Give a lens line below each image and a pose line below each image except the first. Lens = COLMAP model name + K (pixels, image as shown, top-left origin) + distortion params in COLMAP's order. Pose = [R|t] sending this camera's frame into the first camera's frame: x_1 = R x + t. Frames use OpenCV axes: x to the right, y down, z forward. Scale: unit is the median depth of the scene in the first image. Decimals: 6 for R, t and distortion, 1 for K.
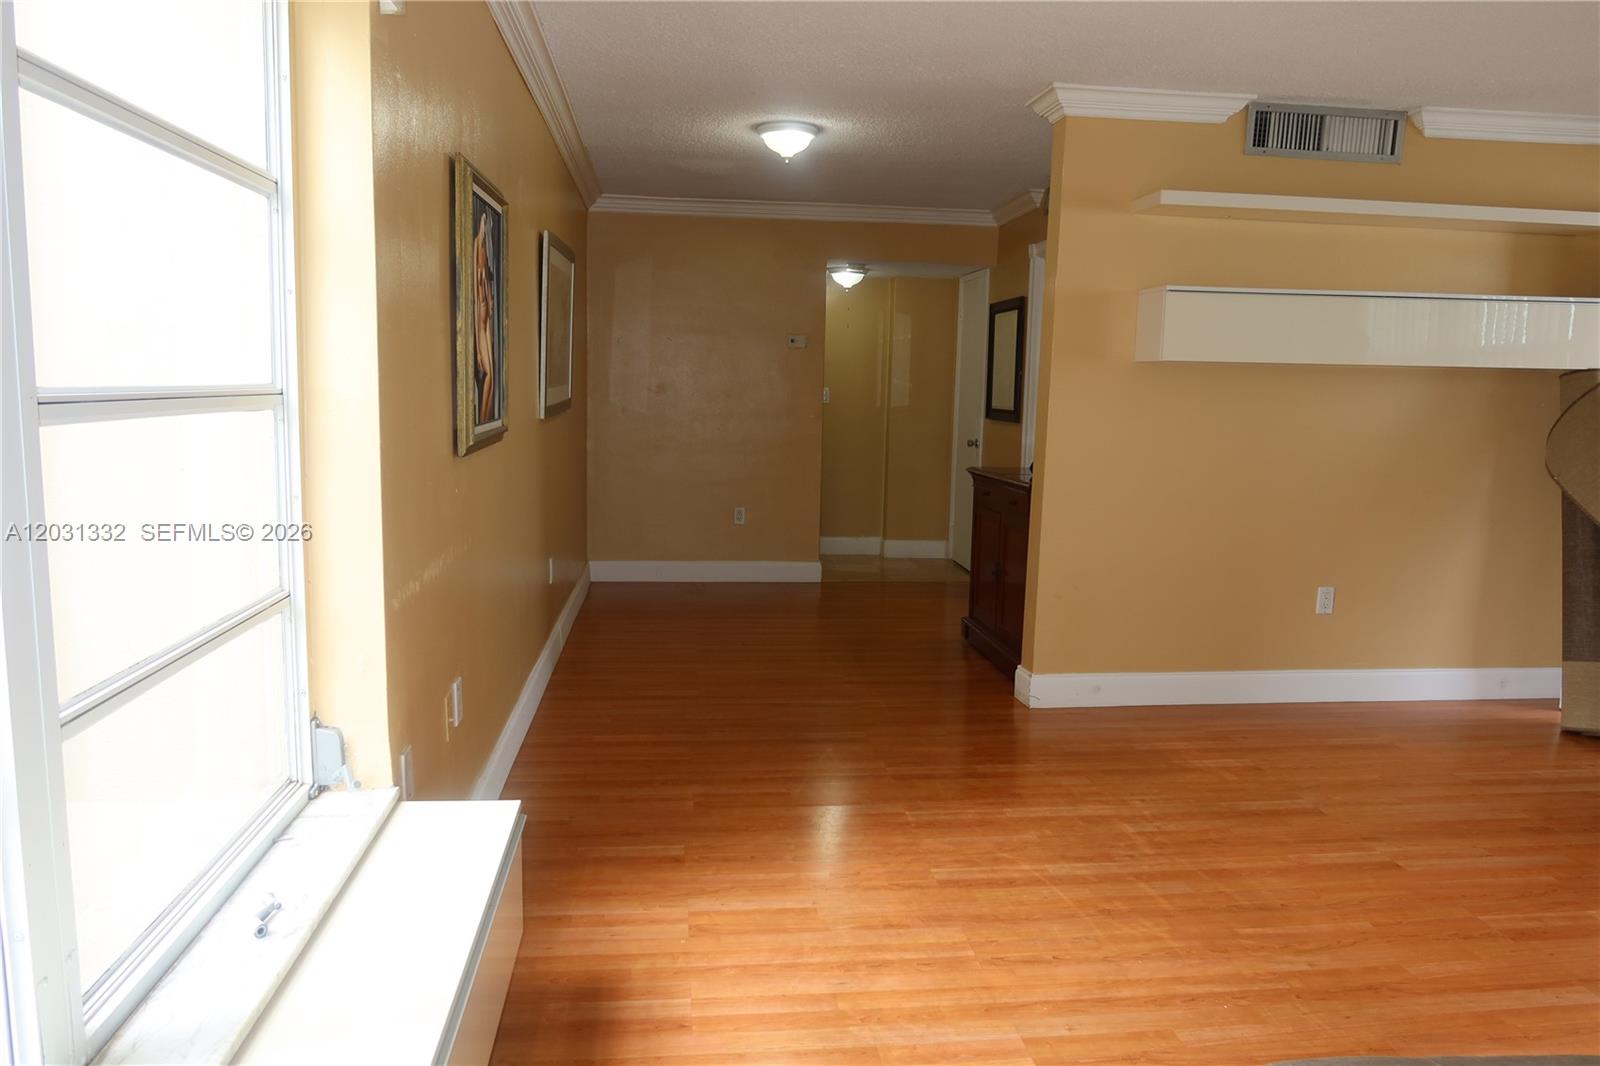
lens RADIAL K [[1107.3, 0, 787.7], [0, 1107.3, 537.9], [0, 0, 1]] dist [-0.007180, -0.008641]
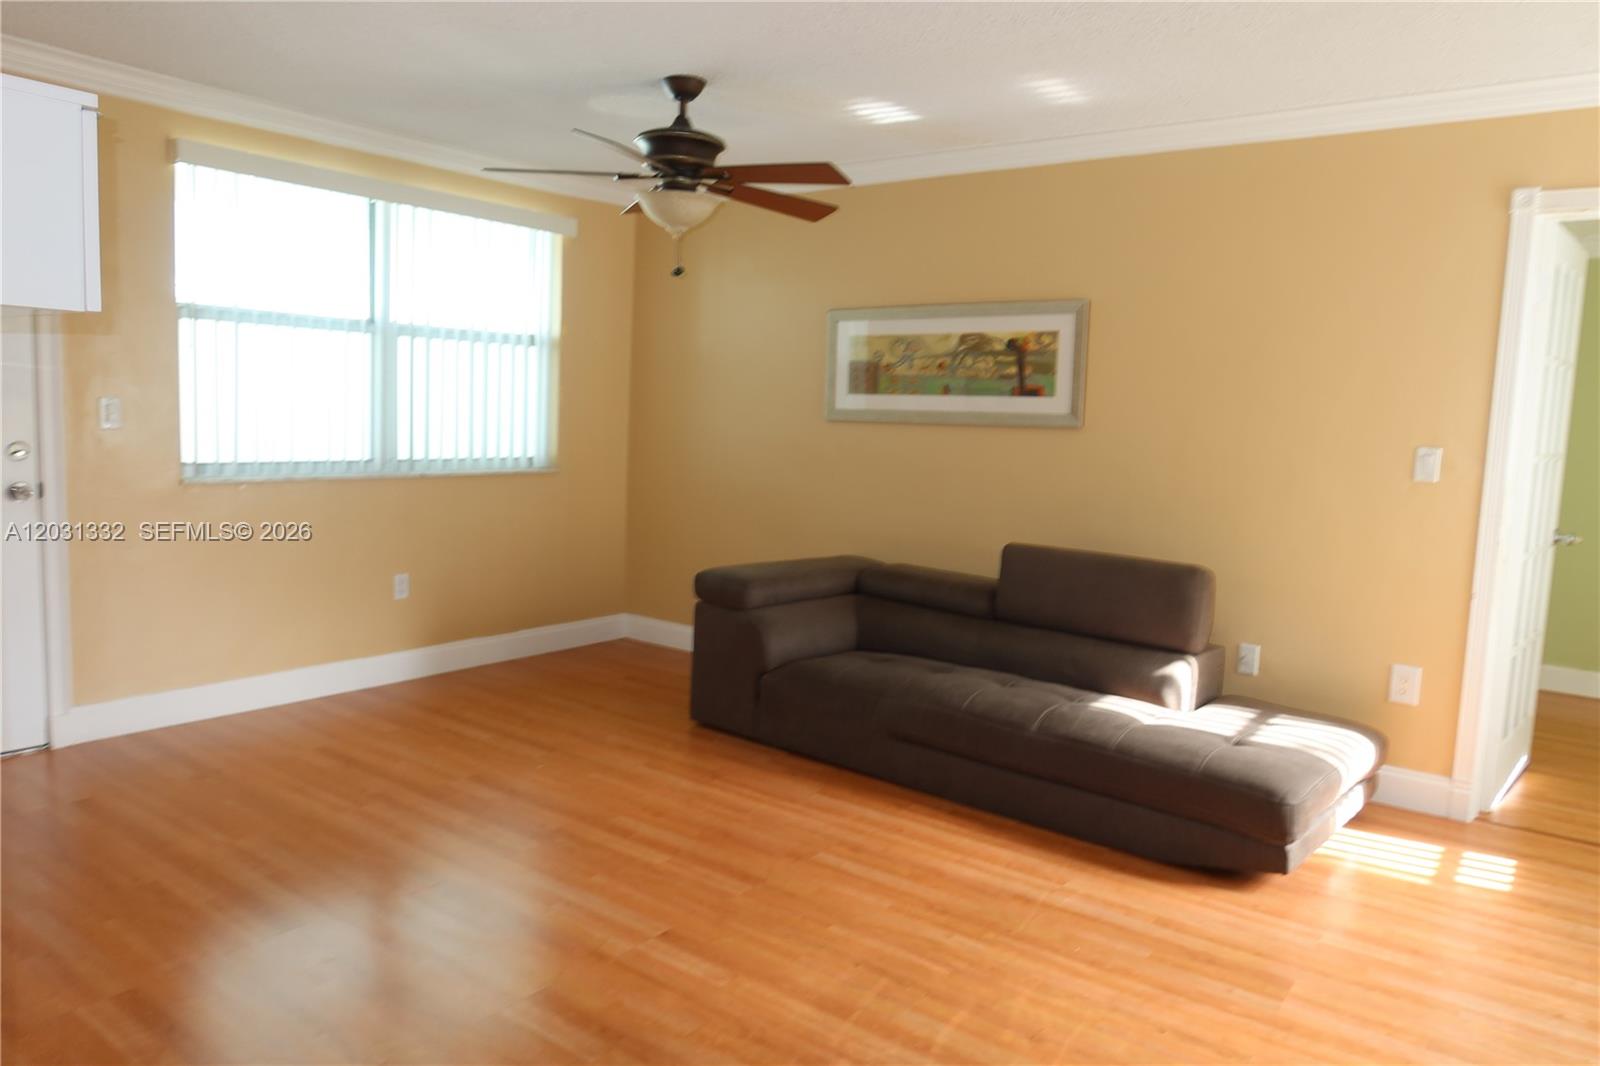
lens RADIAL K [[1108.9, 0, 800.3], [0, 1108.9, 537.7], [0, 0, 1]] dist [-0.025292, 0.009406]
pose [[-0.738386, -0.120072, 0.663603, -0.100570], [0.041364, 0.974105, 0.222279, -0.246474], [-0.673109, 0.191577, -0.714299, 1.749835]]
